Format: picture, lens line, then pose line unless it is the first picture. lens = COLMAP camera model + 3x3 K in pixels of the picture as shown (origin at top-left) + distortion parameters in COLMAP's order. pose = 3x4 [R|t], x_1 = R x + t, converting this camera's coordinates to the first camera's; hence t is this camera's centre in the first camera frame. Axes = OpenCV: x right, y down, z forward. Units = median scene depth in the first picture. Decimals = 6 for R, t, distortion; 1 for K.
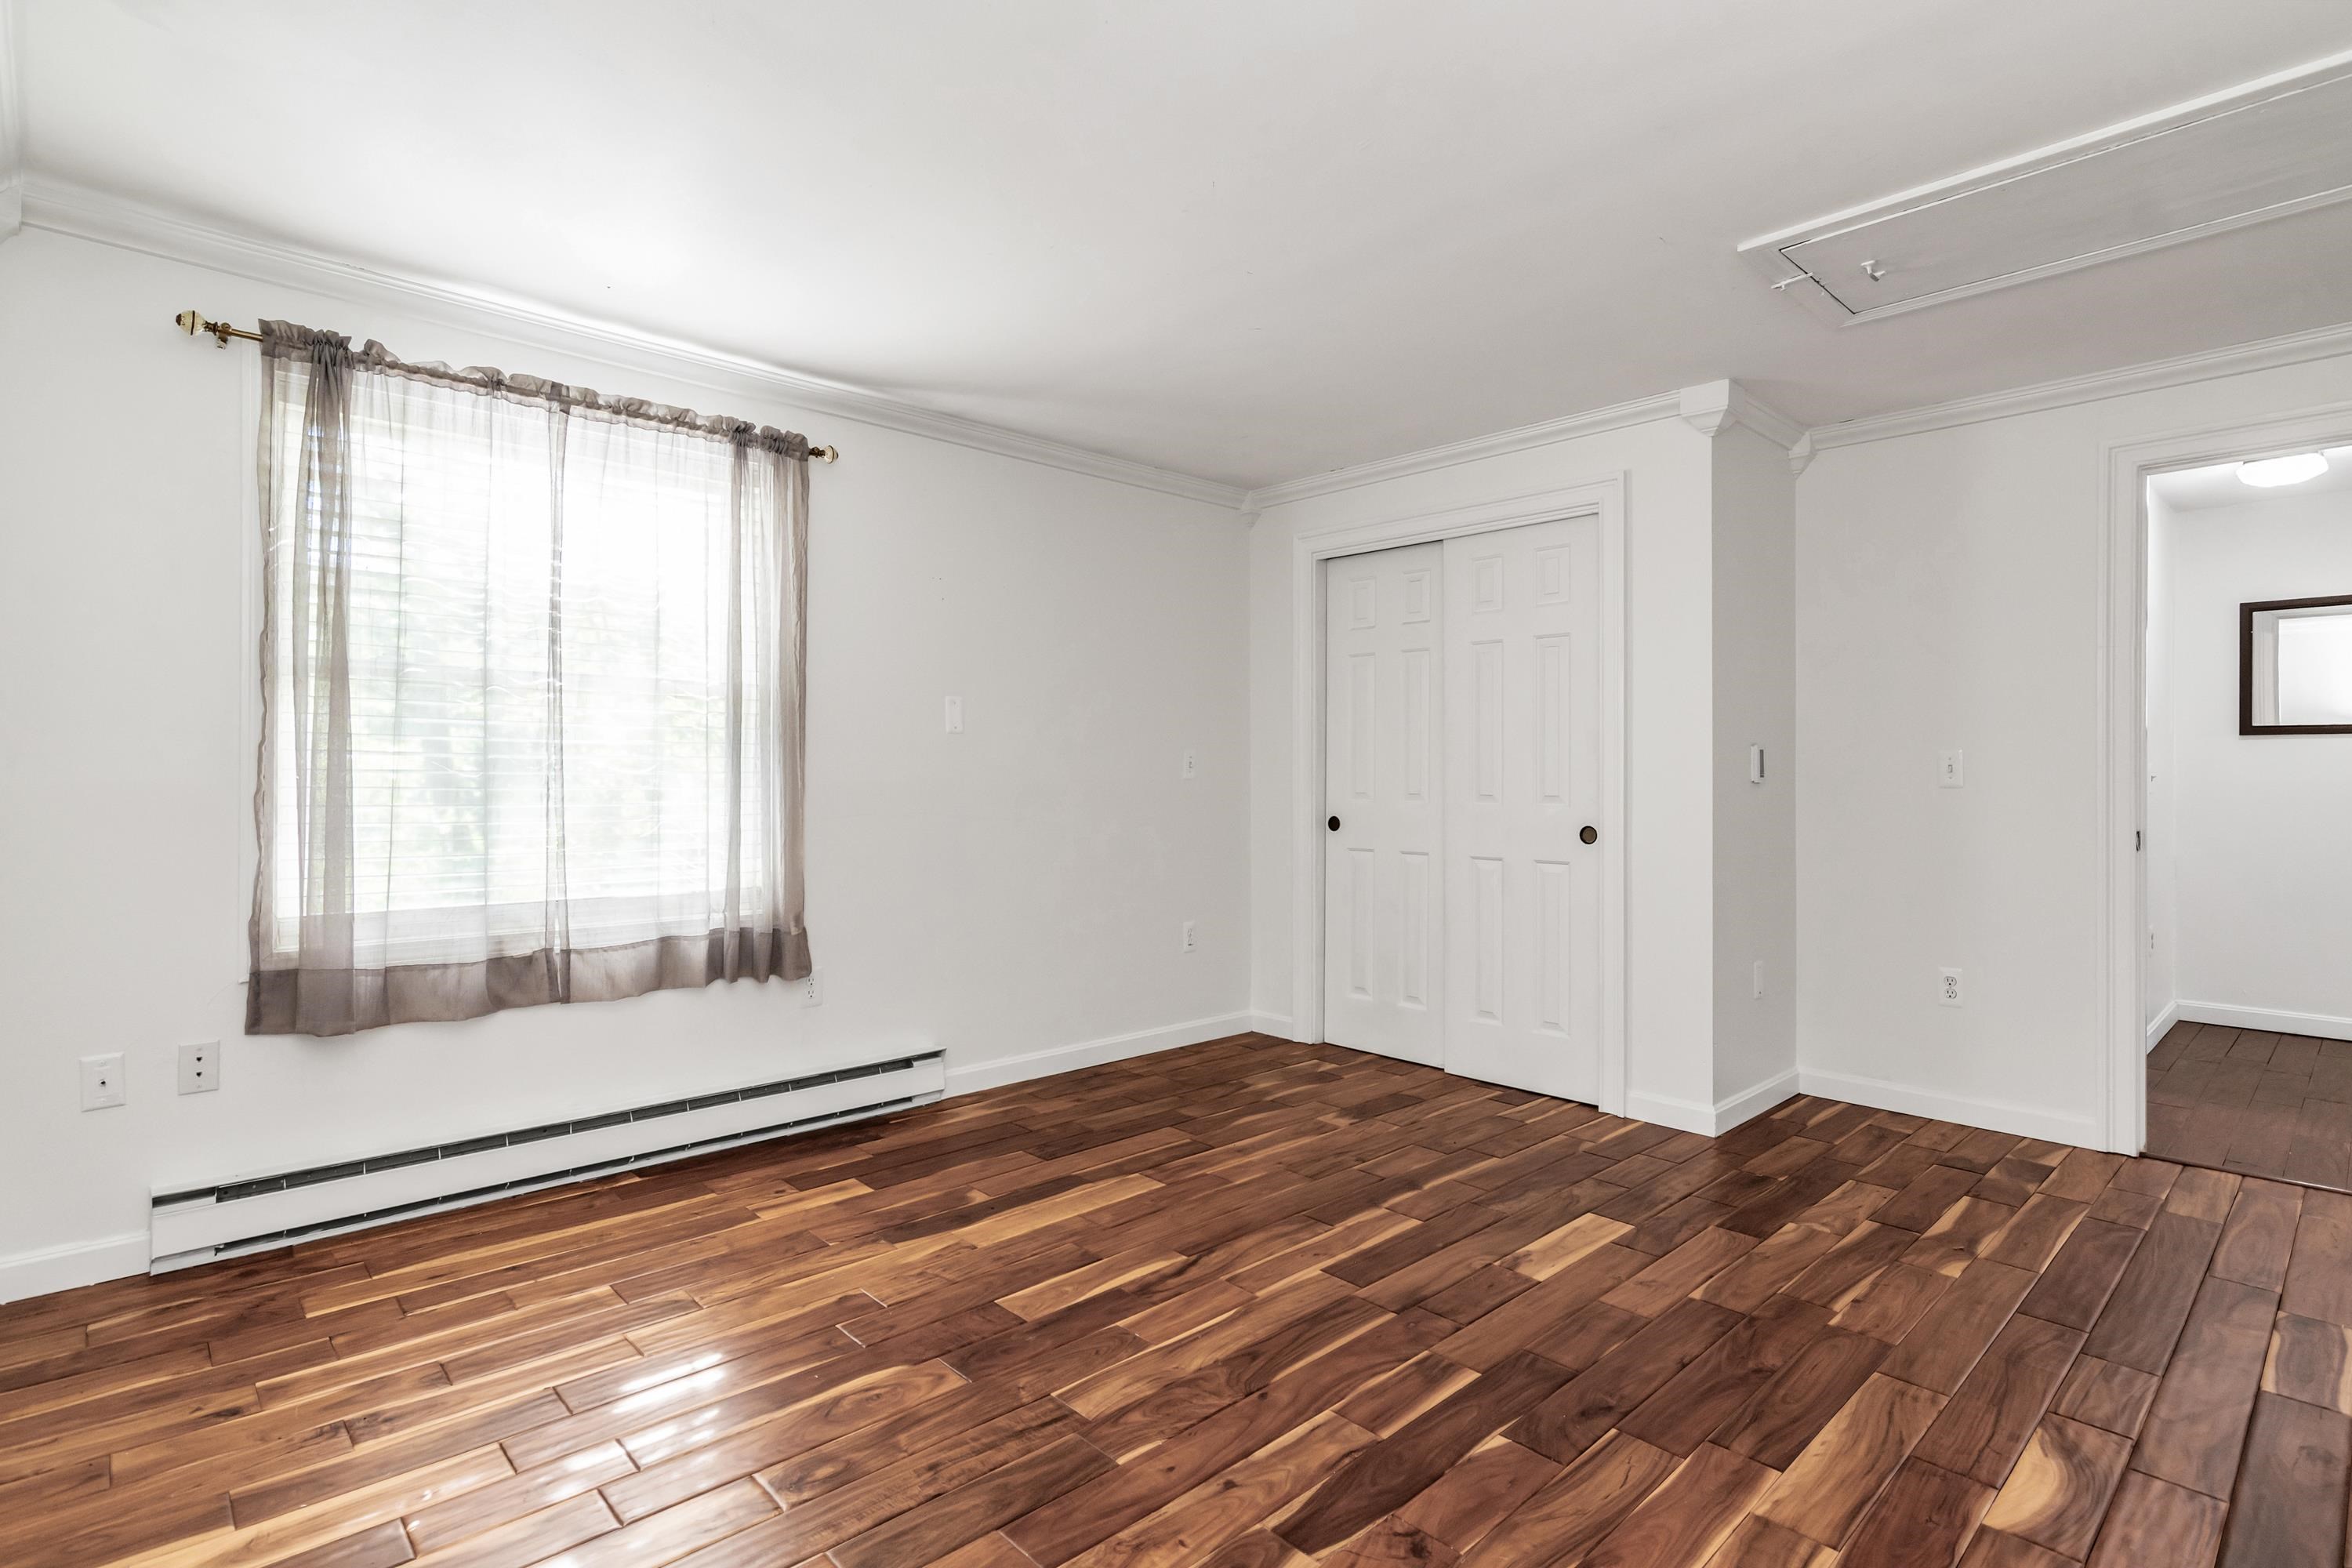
lens RADIAL K [[1137.8, 0, 1166.0], [0, 1137.8, 792.6], [0, 0, 1]] dist [0.000472, 0.001151]
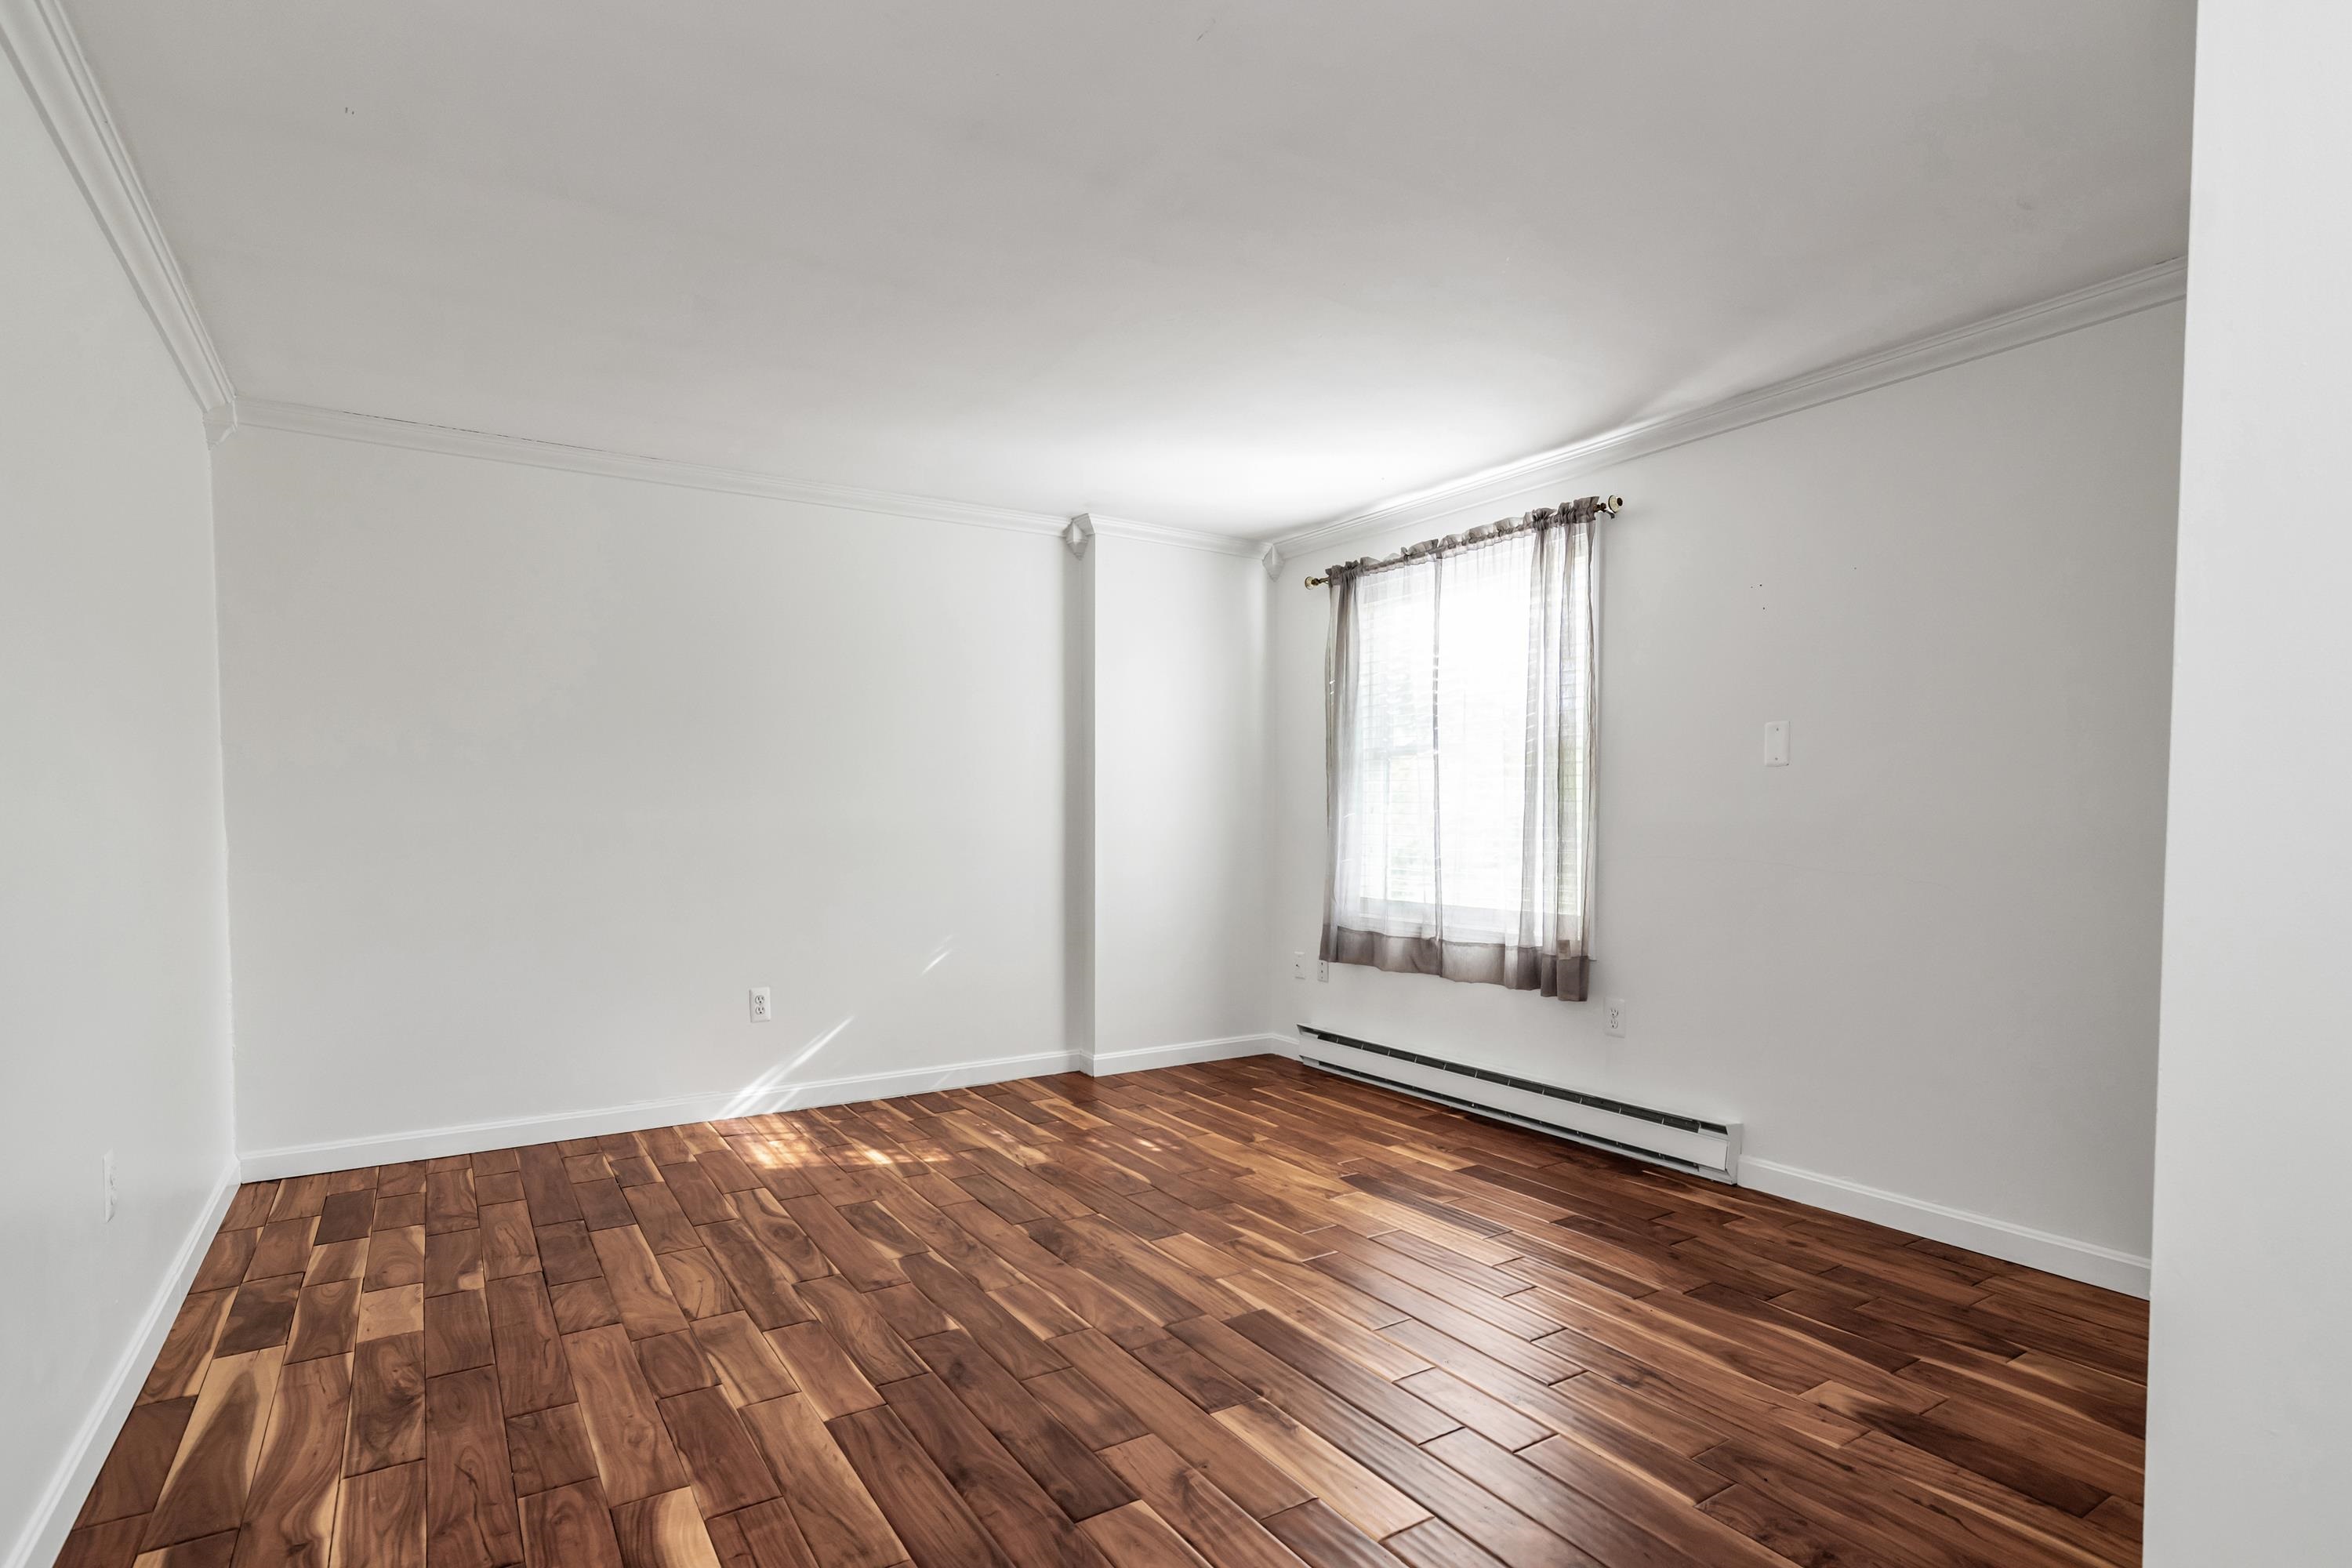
lens RADIAL K [[1166.3, 0, 1171.7], [0, 1166.3, 896.9], [0, 0, 1]] dist [0.000319, 0.000354]
pose [[-0.172011, 0.065205, -0.982935, 0.939262], [-0.016110, 0.997487, 0.068989, -0.009906], [0.984963, 0.027702, -0.170529, 0.898106]]
